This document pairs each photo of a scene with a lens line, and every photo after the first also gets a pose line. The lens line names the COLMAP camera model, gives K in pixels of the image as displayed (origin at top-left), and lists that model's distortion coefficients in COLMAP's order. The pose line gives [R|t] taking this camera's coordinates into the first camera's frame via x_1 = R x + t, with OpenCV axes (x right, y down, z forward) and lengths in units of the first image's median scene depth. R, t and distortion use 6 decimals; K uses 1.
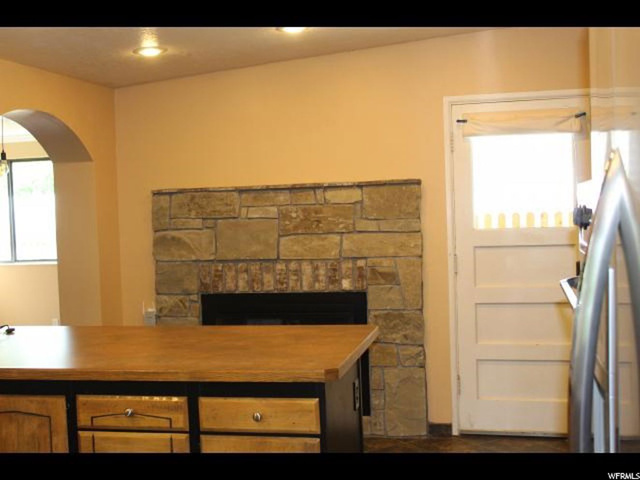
lens RADIAL K [[834.3, 0, 319.5], [0, 834.3, 234.2], [0, 0, 1]] dist [0.000410, 0.000000]
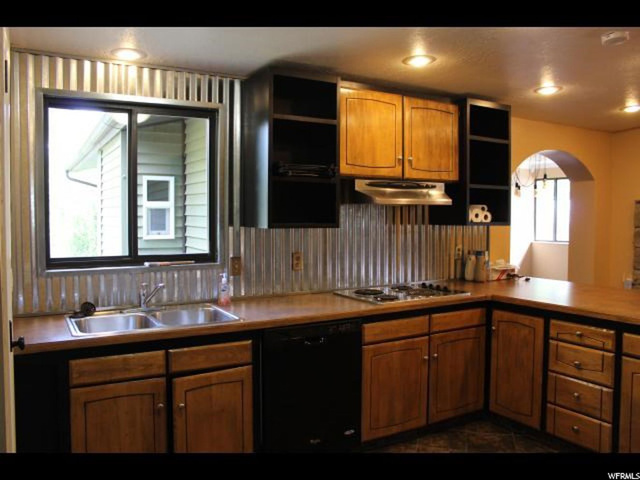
lens RADIAL K [[552.9, 0, 319.6], [0, 552.9, 239.4], [0, 0, 1]] dist [-0.094789, 0.036089]
pose [[0.695851, 0.069985, -0.714768, 0.115622], [-0.048230, 0.997548, 0.050720, -0.003767], [0.716565, -0.000820, 0.697520, -0.087626]]
